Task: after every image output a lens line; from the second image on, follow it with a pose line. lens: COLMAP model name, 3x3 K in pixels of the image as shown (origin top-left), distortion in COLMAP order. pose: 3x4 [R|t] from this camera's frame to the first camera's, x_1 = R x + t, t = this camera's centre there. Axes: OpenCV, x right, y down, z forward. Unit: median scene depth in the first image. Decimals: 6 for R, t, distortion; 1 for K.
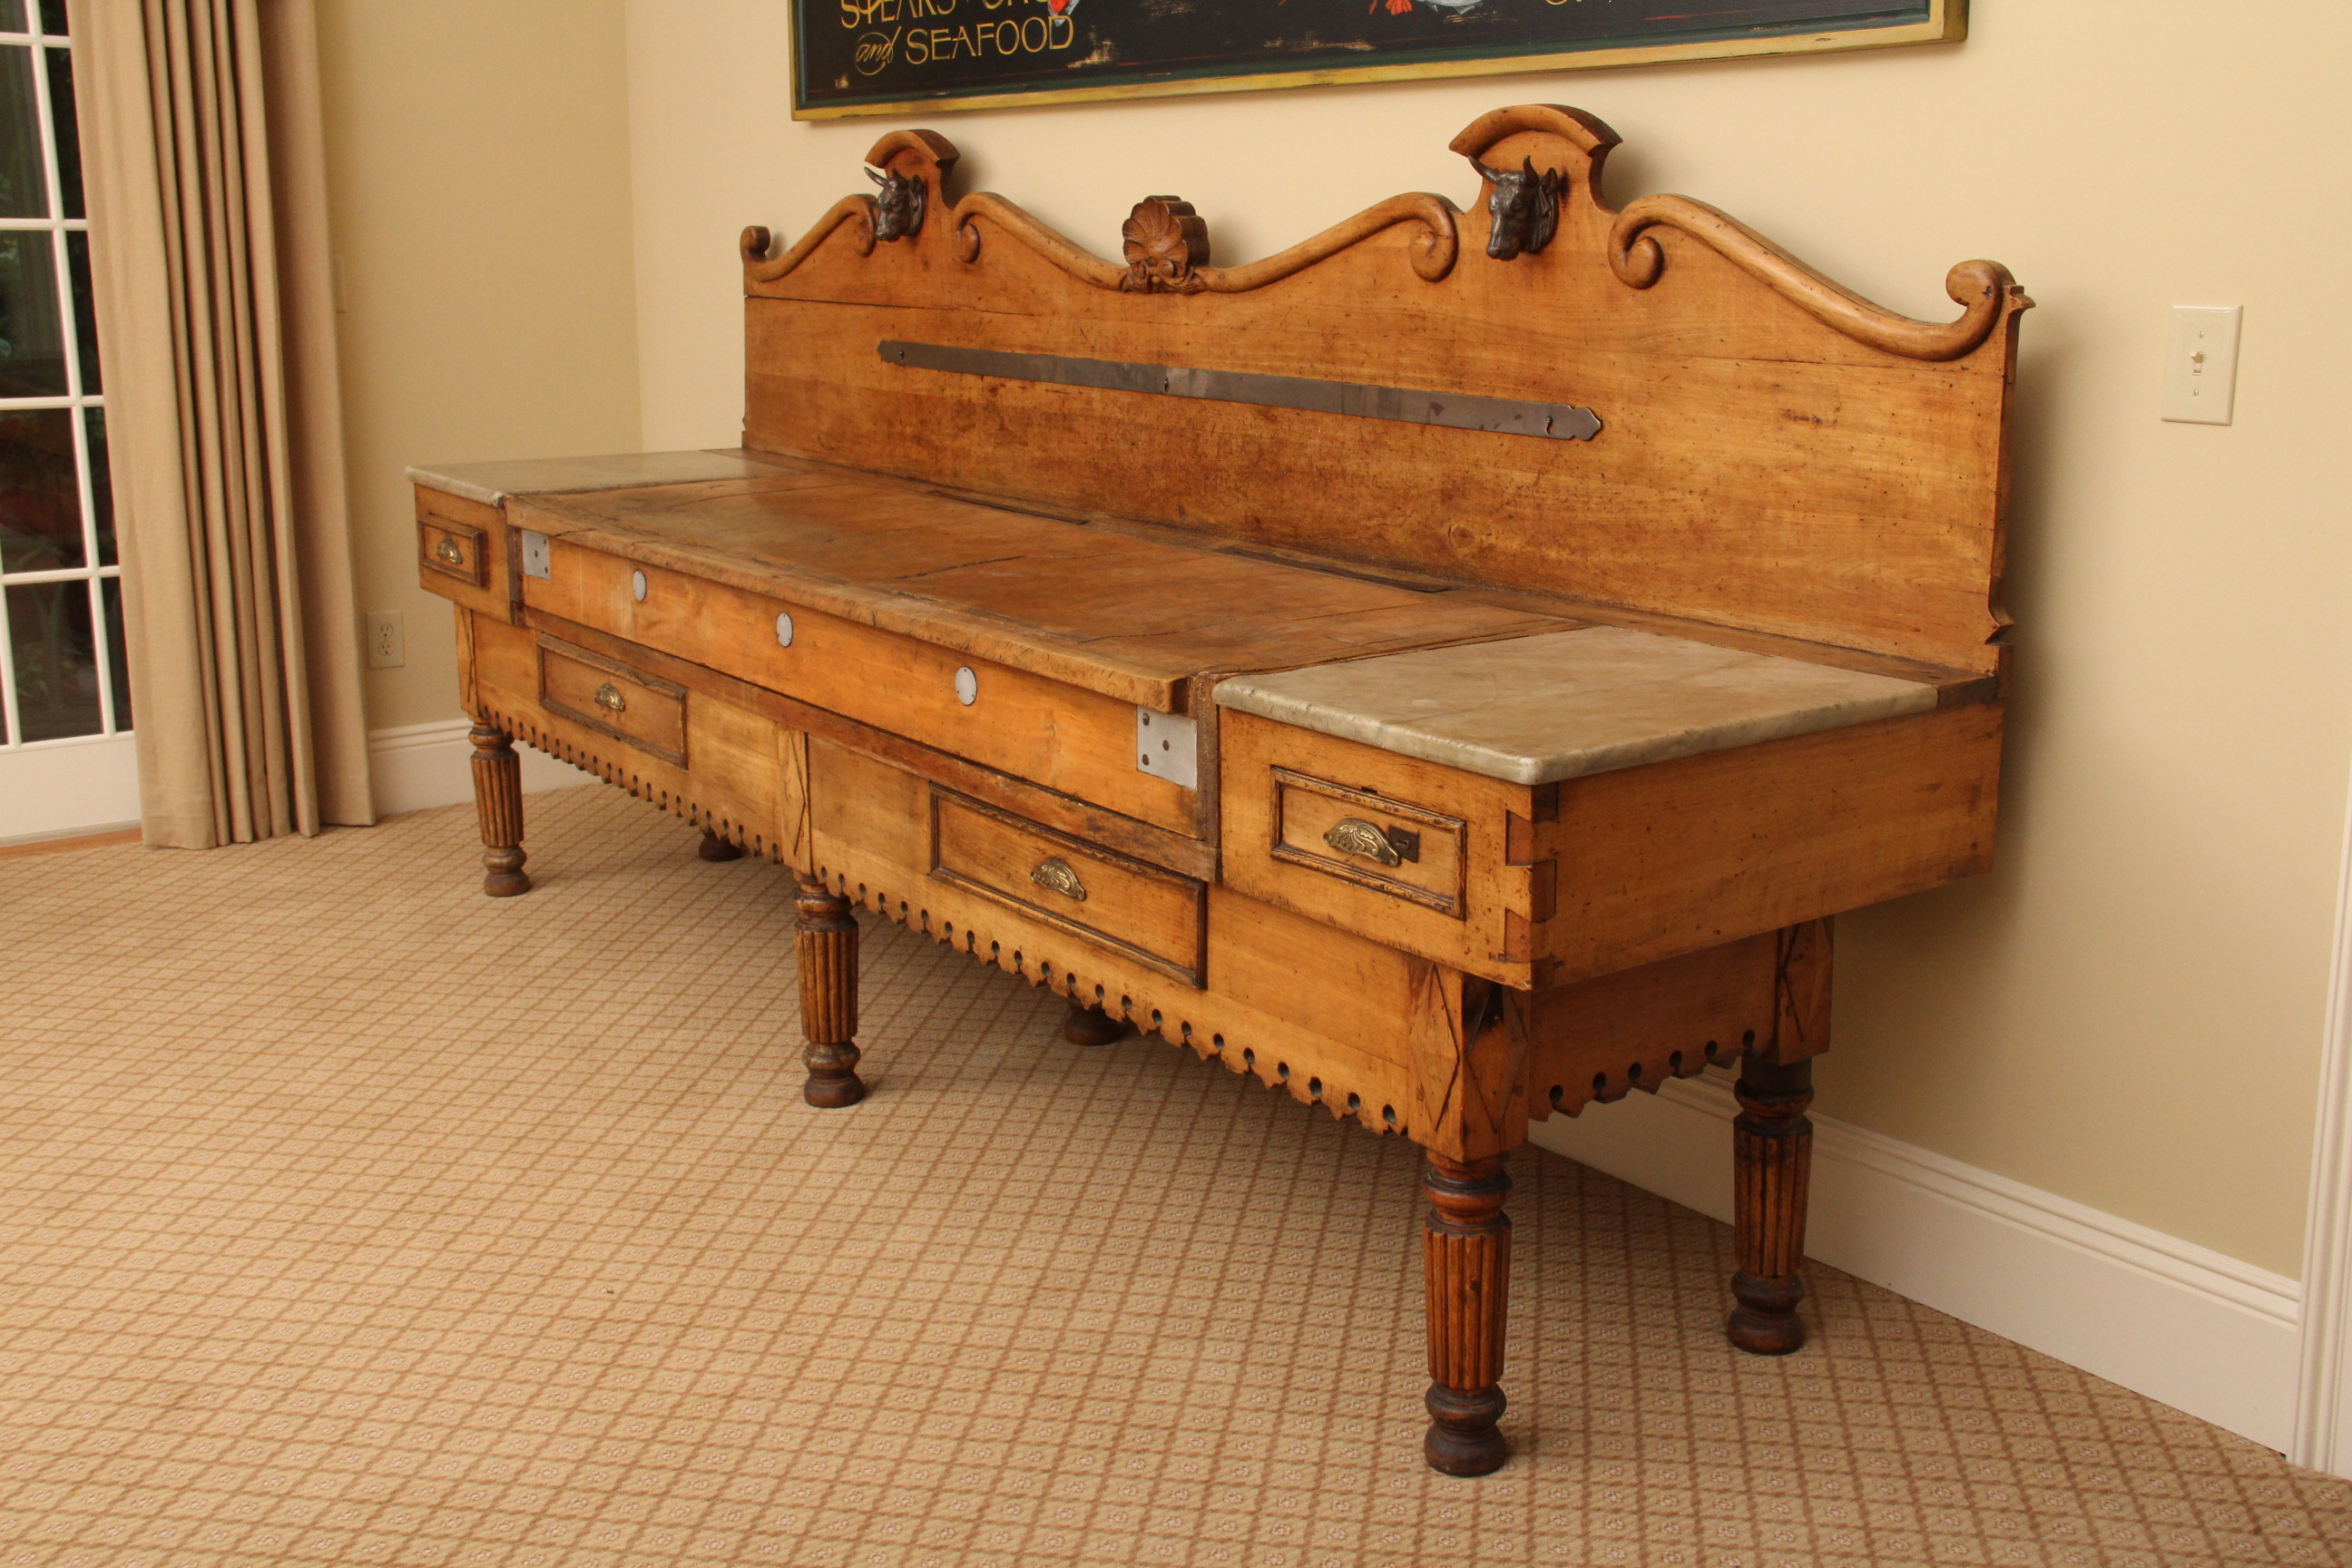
lens RADIAL K [[2472.0, 0, 1176.0], [0, 2472.0, 784.0], [0, 0, 1]] dist [-0.053662, 0.014760]
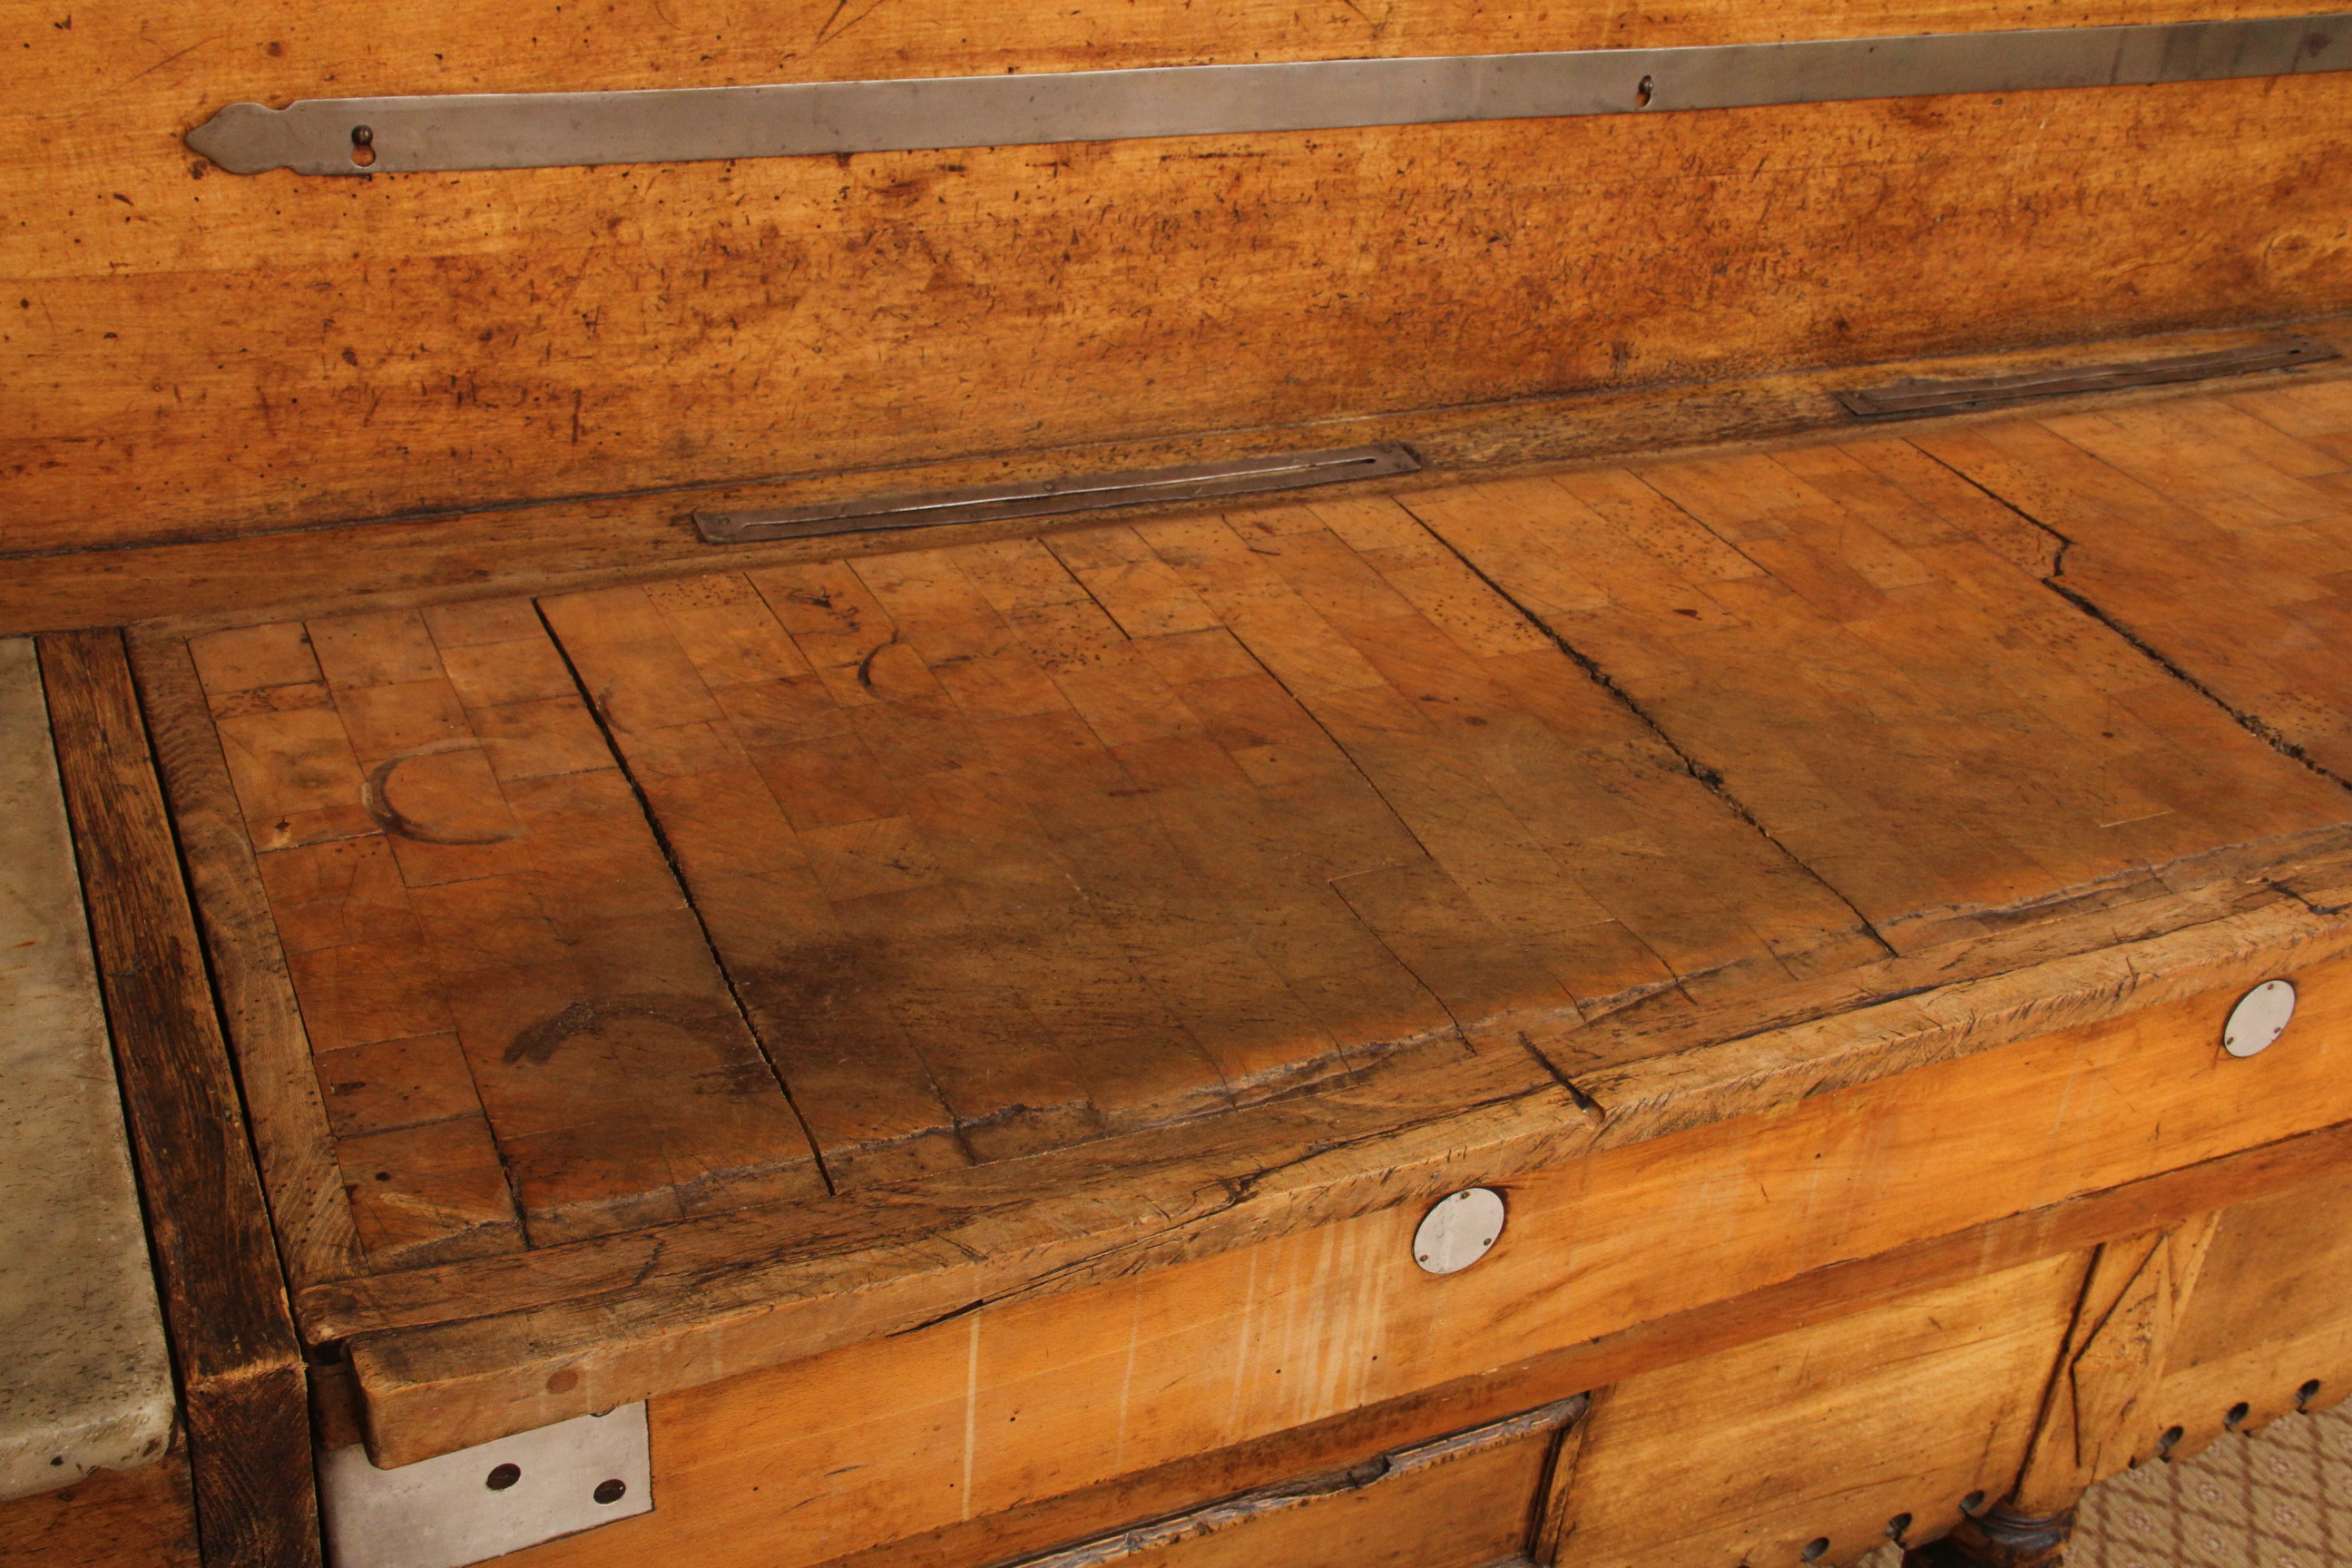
lens RADIAL K [[2555.5, 0, 1156.3], [0, 2555.5, 782.3], [0, 0, 1]] dist [-0.092579, 0.287027]
pose [[0.176482, -0.482406, 0.857985, -0.638355], [0.153272, 0.874502, 0.460166, -0.378644], [-0.972297, 0.050294, 0.228273, 1.359923]]
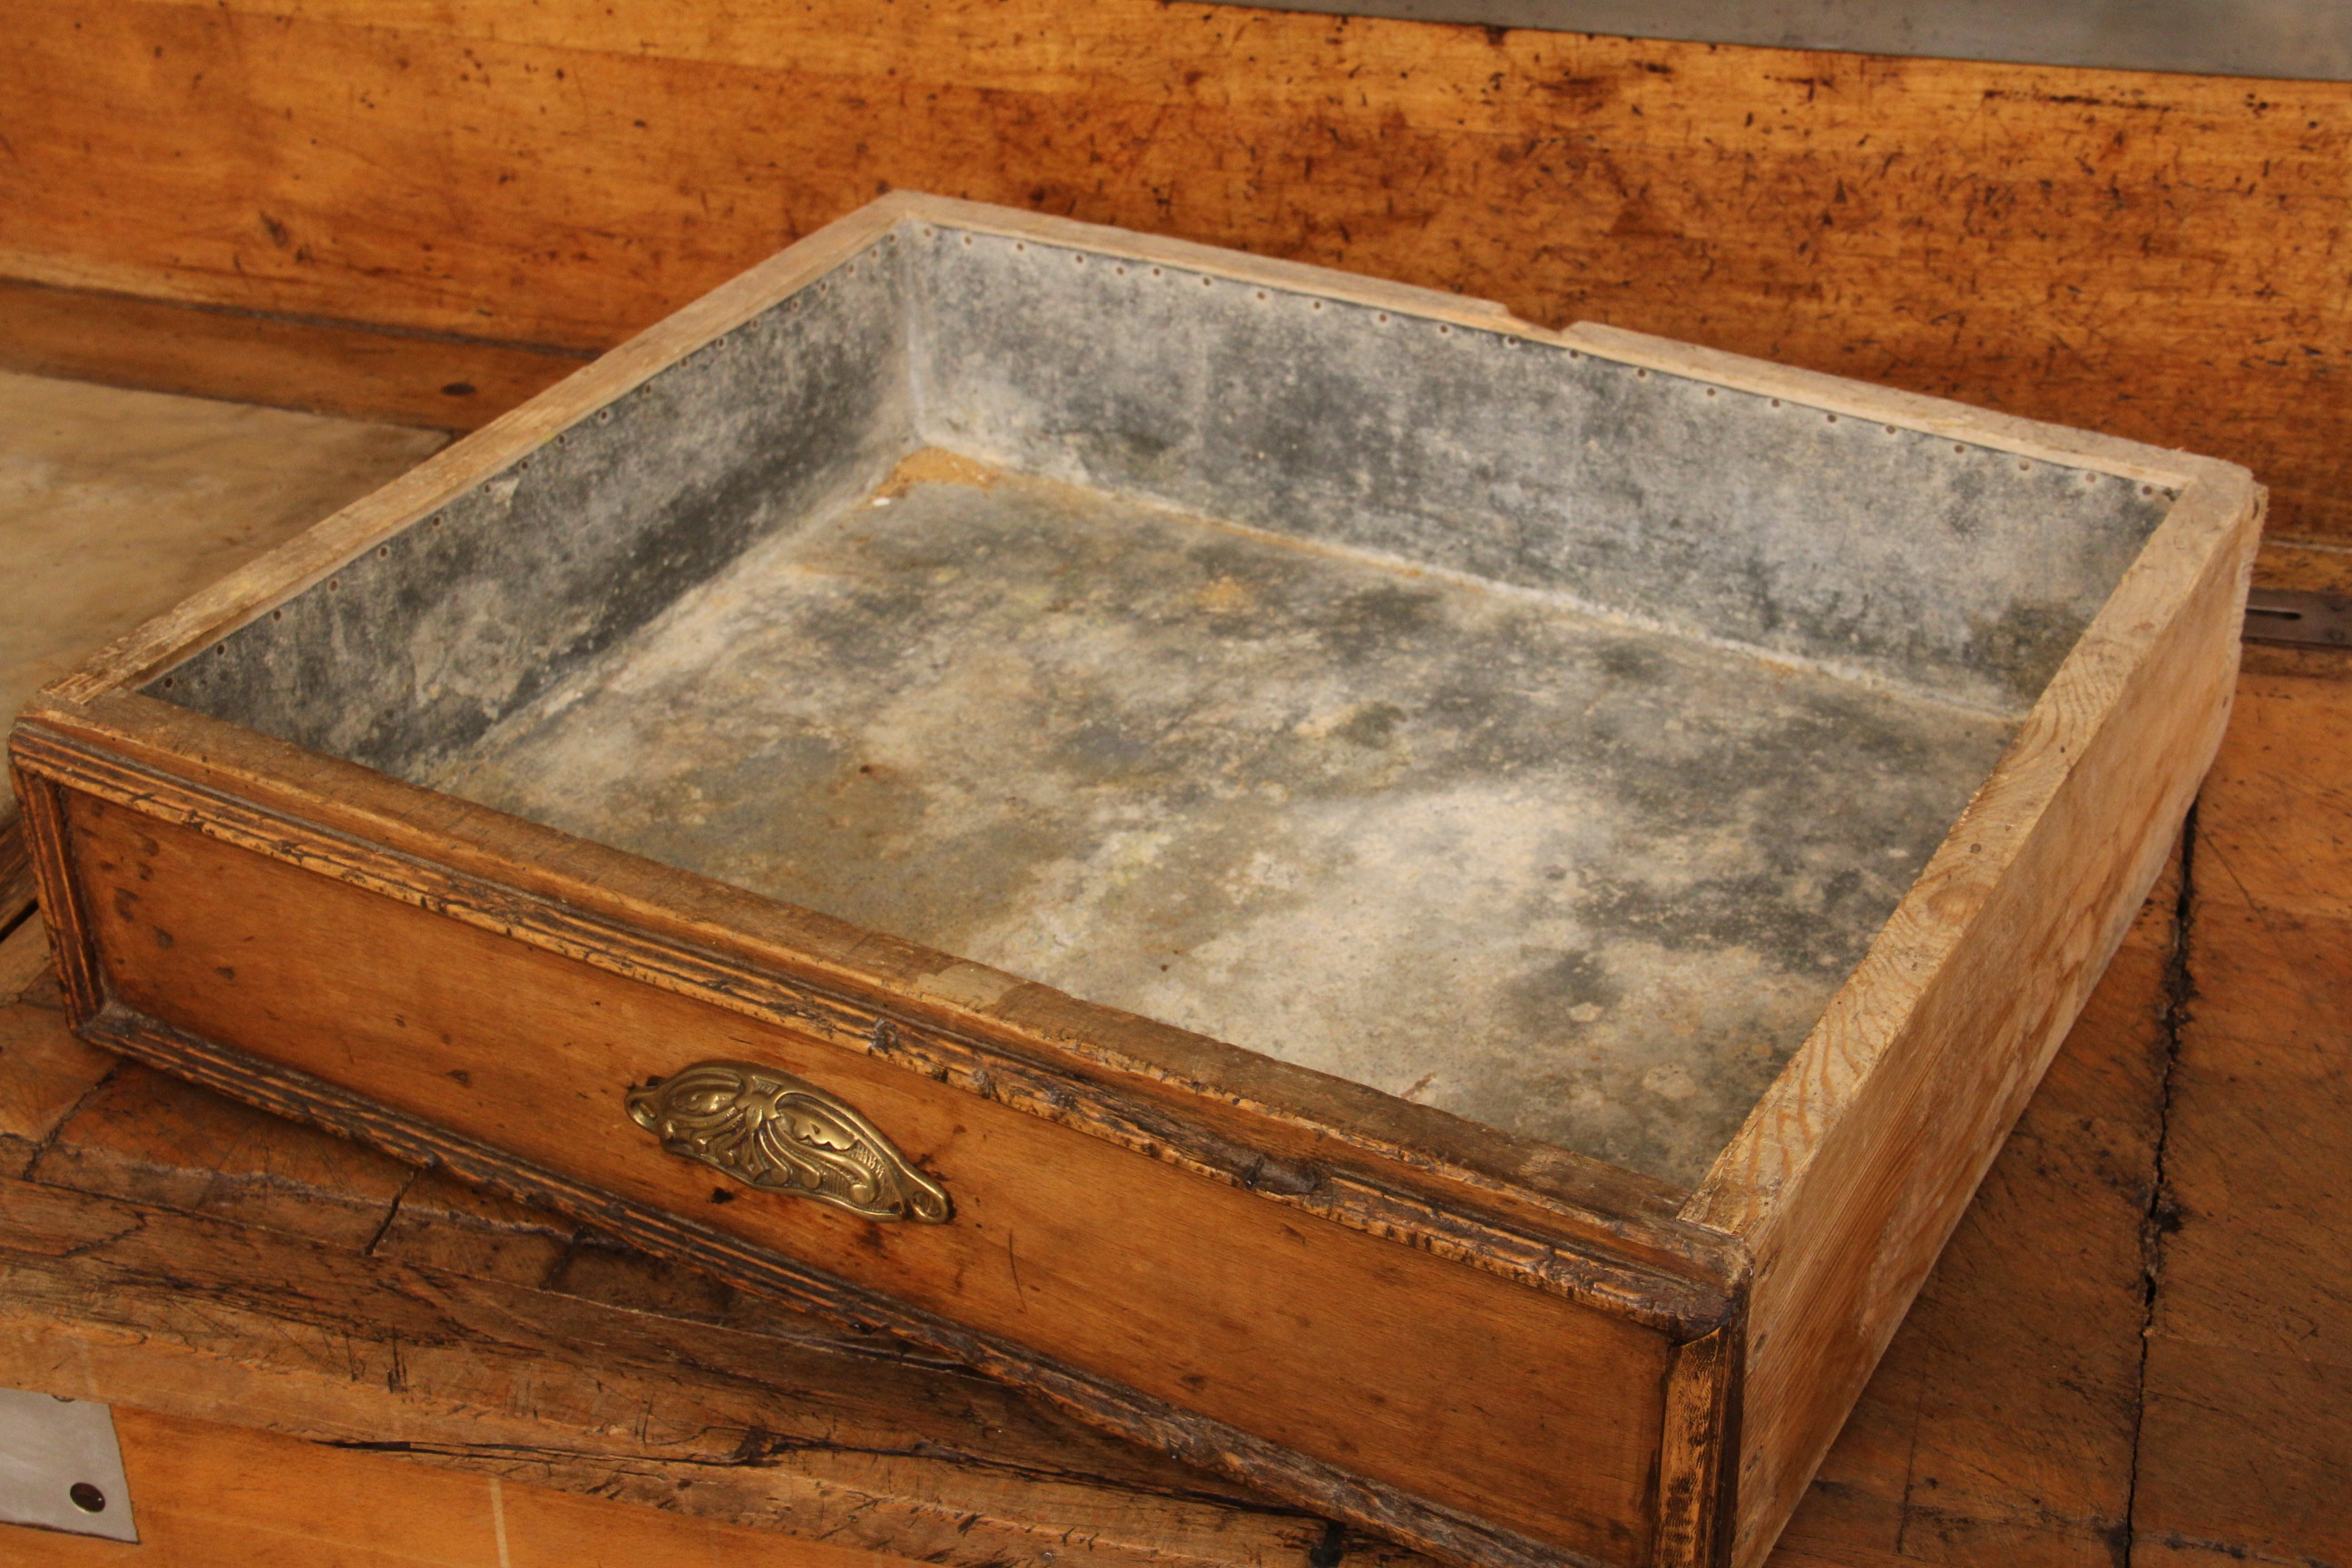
lens RADIAL K [[3339.8, 0, 1178.0], [0, 3339.8, 776.0], [0, 0, 1]] dist [0.044242, 0.358104]
pose [[0.791112, -0.325723, 0.517732, -0.468151], [0.165005, 0.928687, 0.332136, -0.329990], [-0.588996, -0.177328, 0.788441, 1.137213]]
